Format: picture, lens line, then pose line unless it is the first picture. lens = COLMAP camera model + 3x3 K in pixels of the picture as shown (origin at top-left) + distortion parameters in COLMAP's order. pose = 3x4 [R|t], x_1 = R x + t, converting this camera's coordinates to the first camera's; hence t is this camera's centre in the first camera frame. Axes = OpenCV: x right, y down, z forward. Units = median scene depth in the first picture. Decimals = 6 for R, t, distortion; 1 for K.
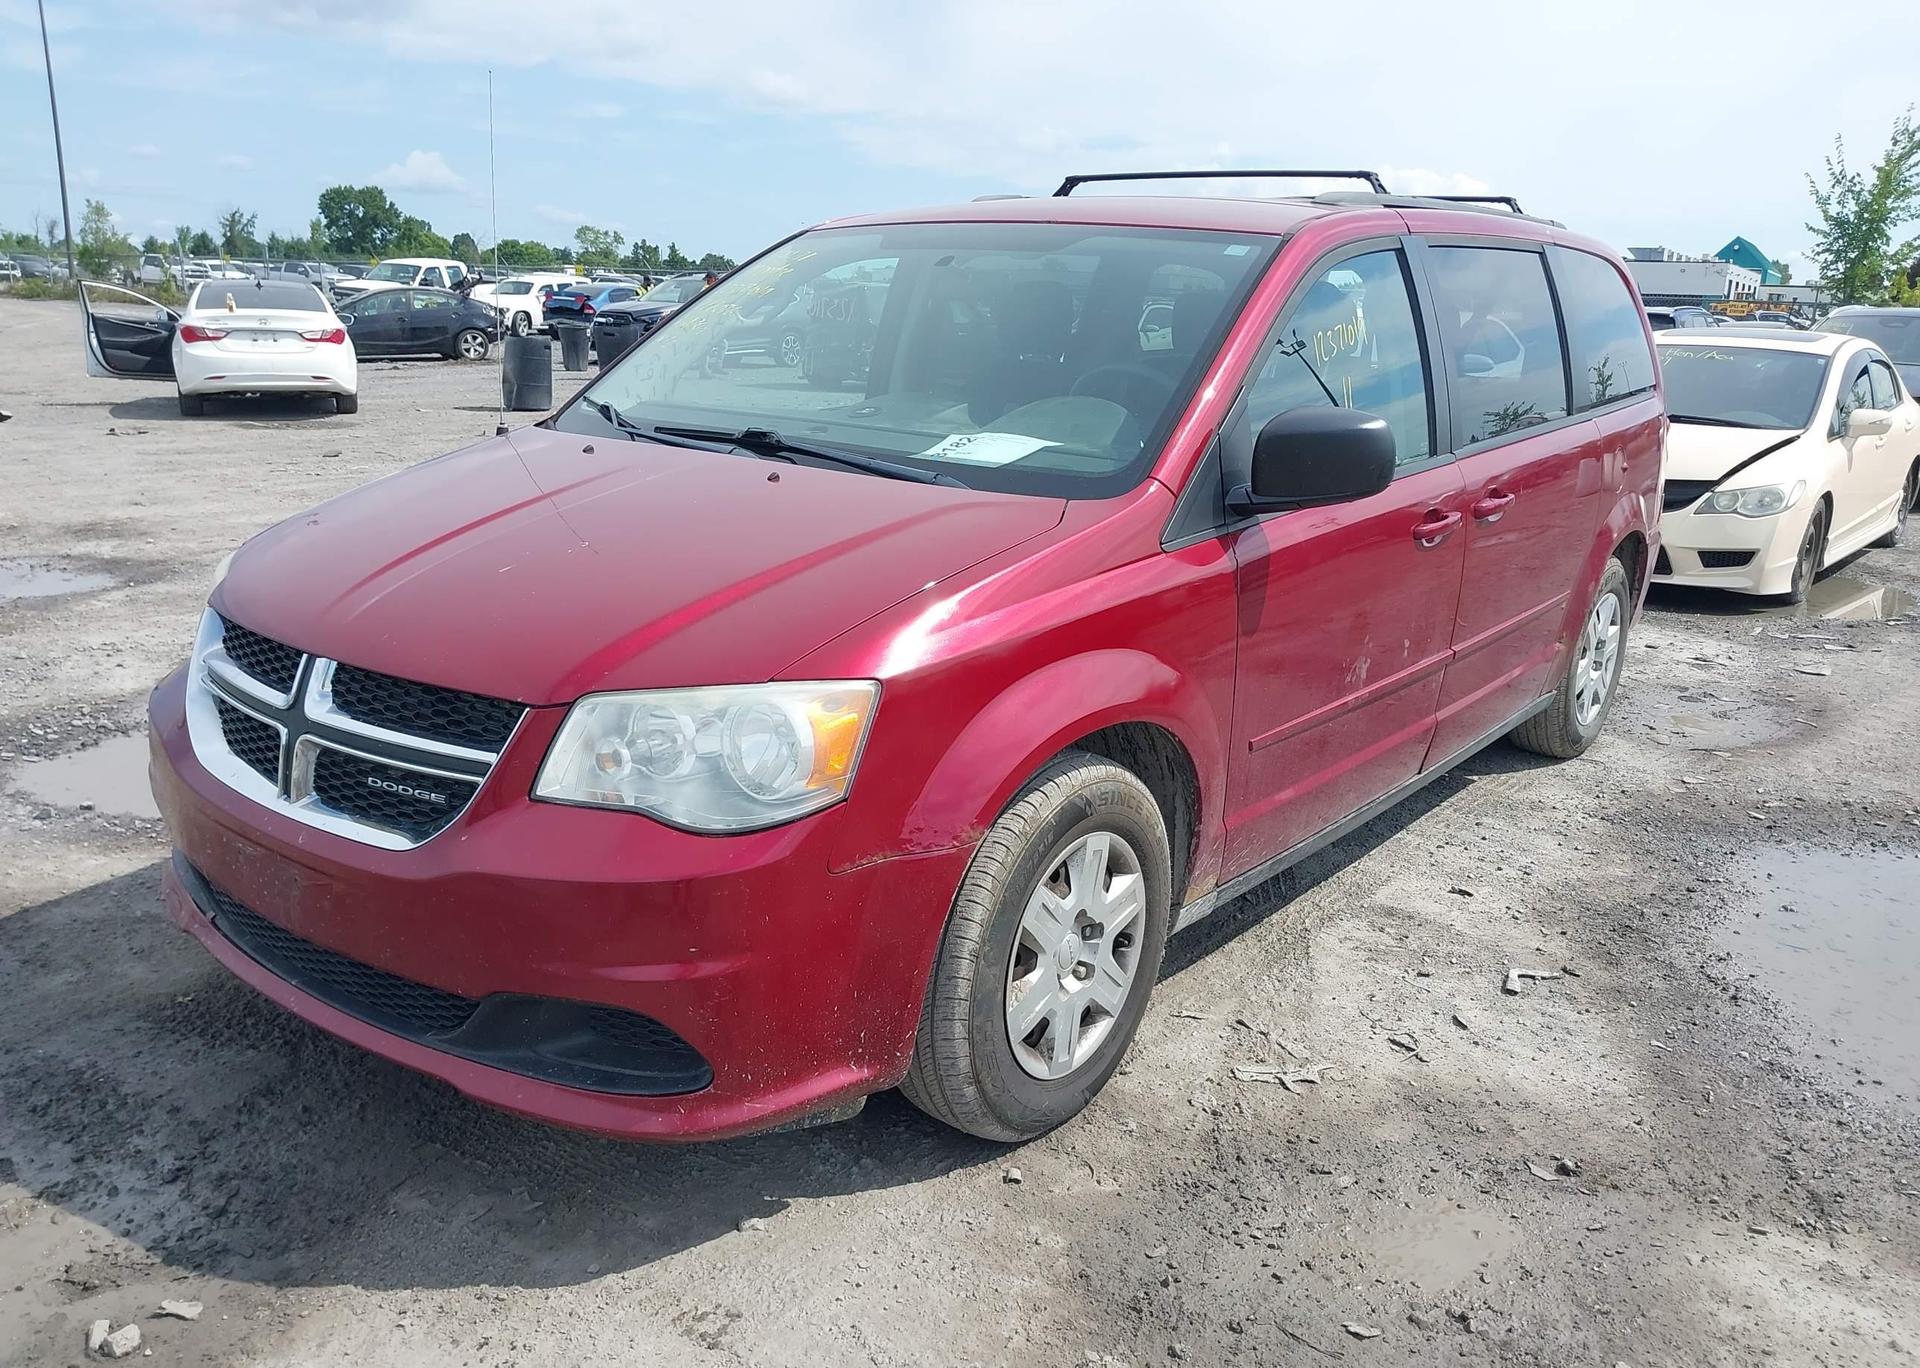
lens RADIAL K [[1554.8, 0, 969.4], [0, 1554.8, 692.0], [0, 0, 1]] dist [0.029495, -0.049921]
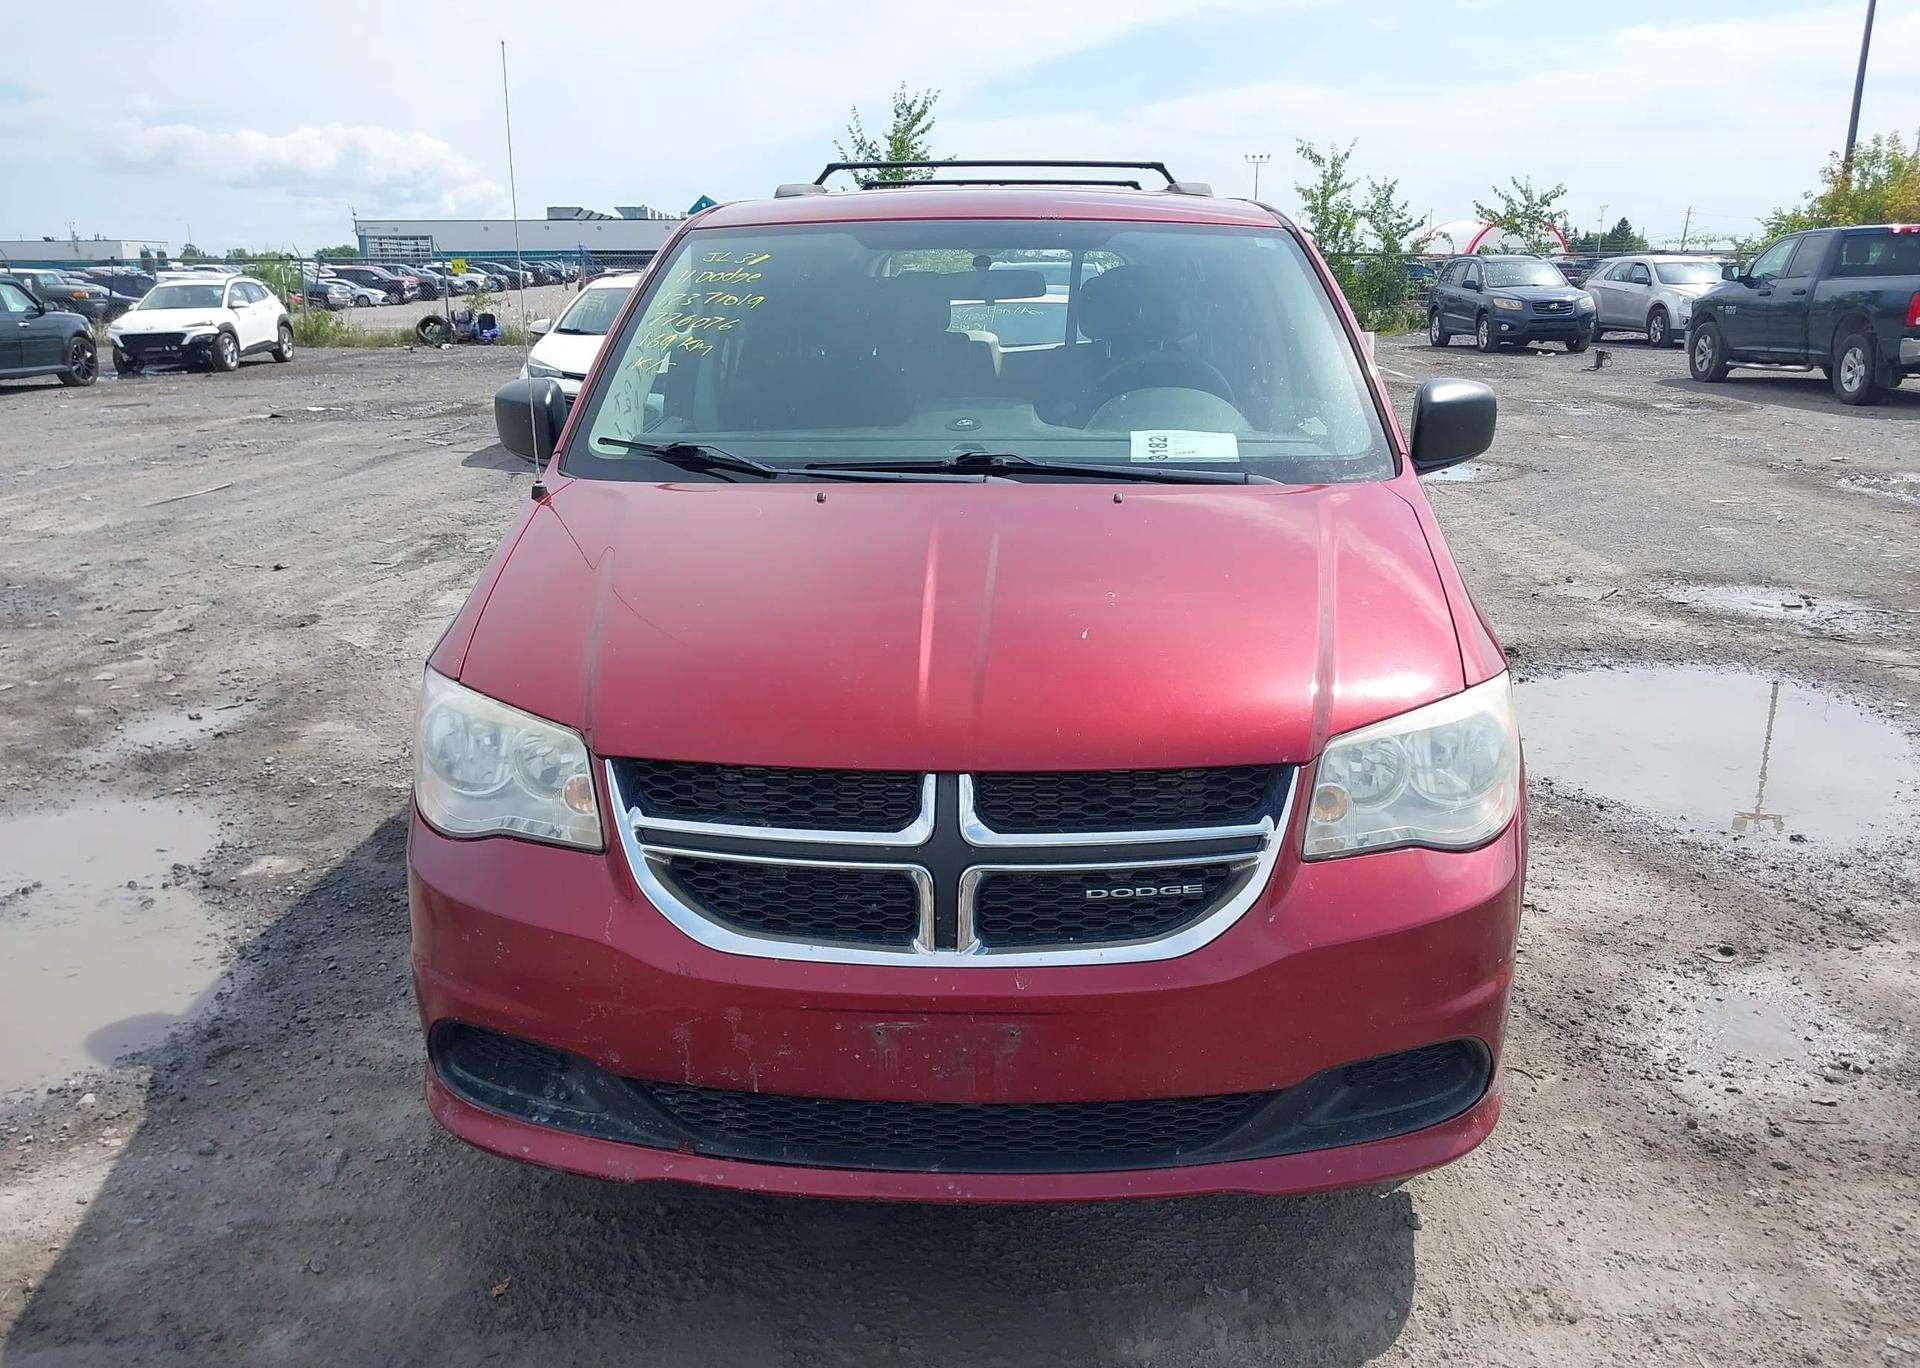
lens RADIAL K [[1554.8, 0, 974.8], [0, 1554.8, 664.6], [0, 0, 1]] dist [0.029495, -0.049921]
pose [[0.800597, -0.184428, 0.570114, -0.875012], [0.179874, 0.981544, 0.064929, -0.132005], [-0.571567, 0.050566, 0.818996, 0.308097]]
